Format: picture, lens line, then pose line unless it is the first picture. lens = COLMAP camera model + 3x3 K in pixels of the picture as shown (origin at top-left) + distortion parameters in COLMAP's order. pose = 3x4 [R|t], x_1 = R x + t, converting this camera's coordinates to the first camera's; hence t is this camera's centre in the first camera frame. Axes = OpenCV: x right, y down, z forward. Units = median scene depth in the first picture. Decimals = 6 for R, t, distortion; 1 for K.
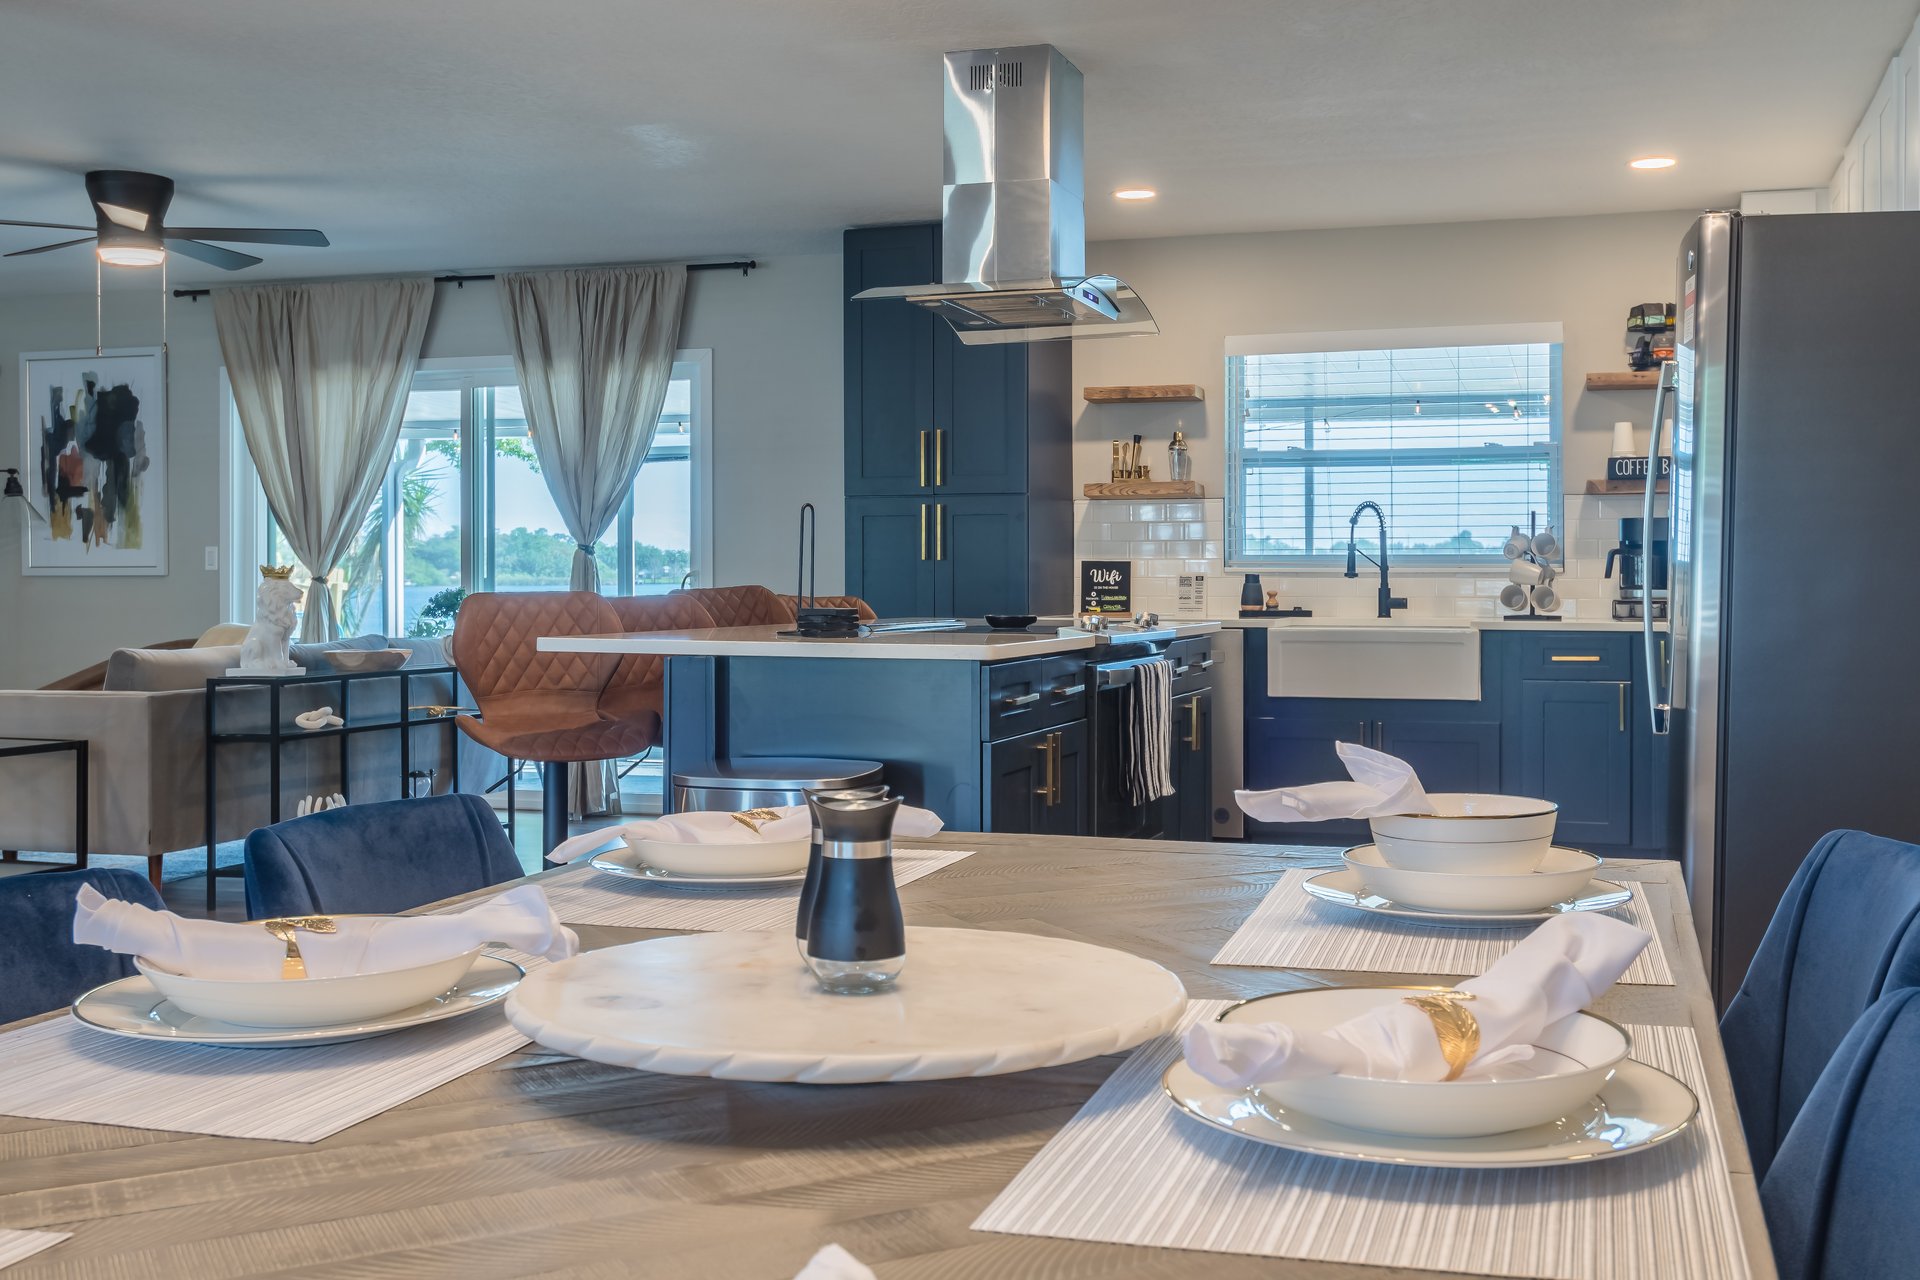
lens RADIAL K [[2077.9, 0, 960.0], [0, 2077.9, 640.0], [0, 0, 1]] dist [-0.032718, -0.004198]
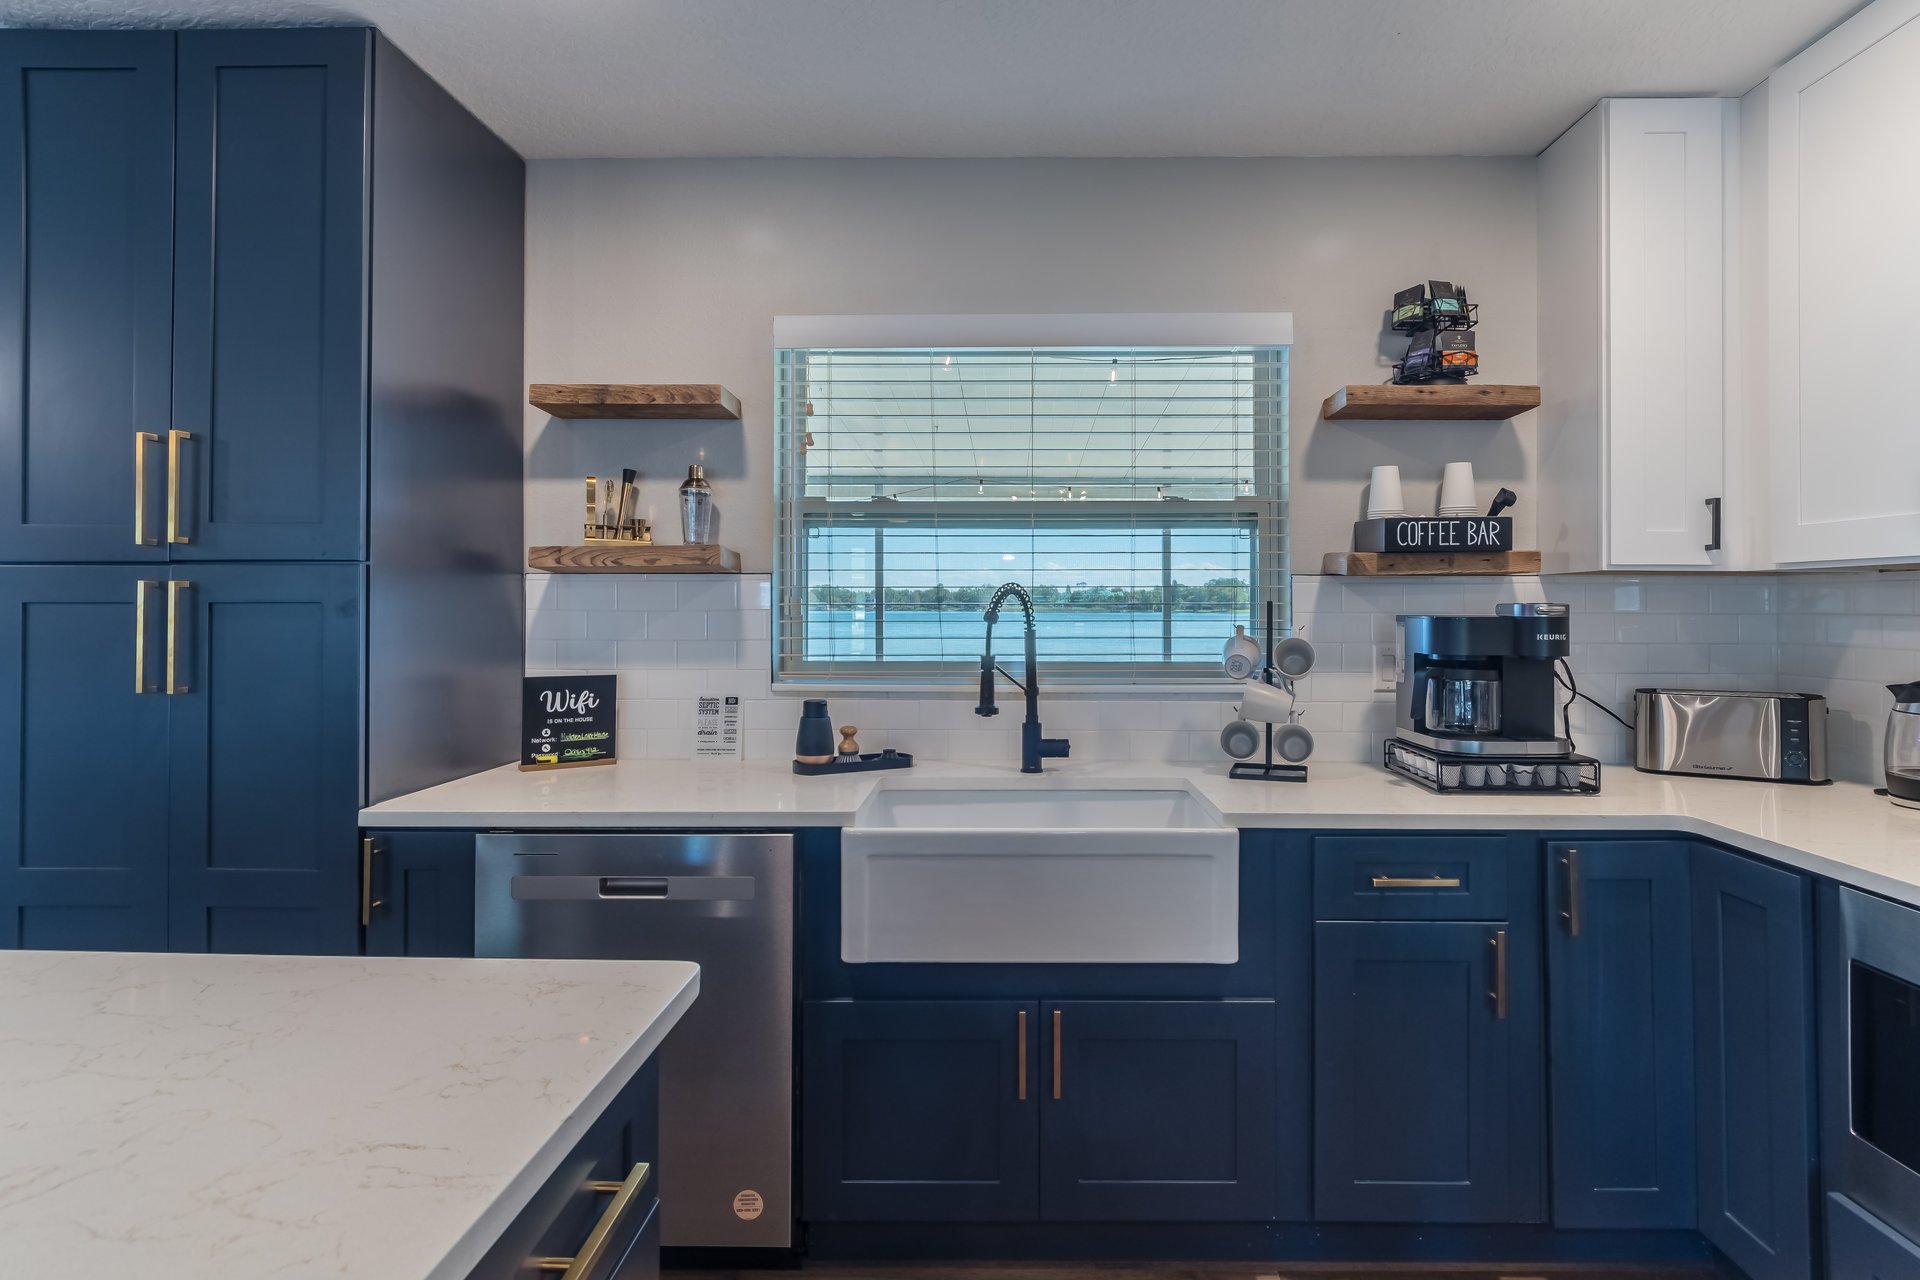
lens RADIAL K [[1055.7, 0, 1009.8], [0, 1055.7, 590.3], [0, 0, 1]] dist [-0.002193, -0.000697]
pose [[0.953364, 0.007067, 0.301739, 0.099772], [0.006526, 0.999010, -0.044016, -0.048771], [-0.301751, 0.043932, 0.952374, 0.675597]]
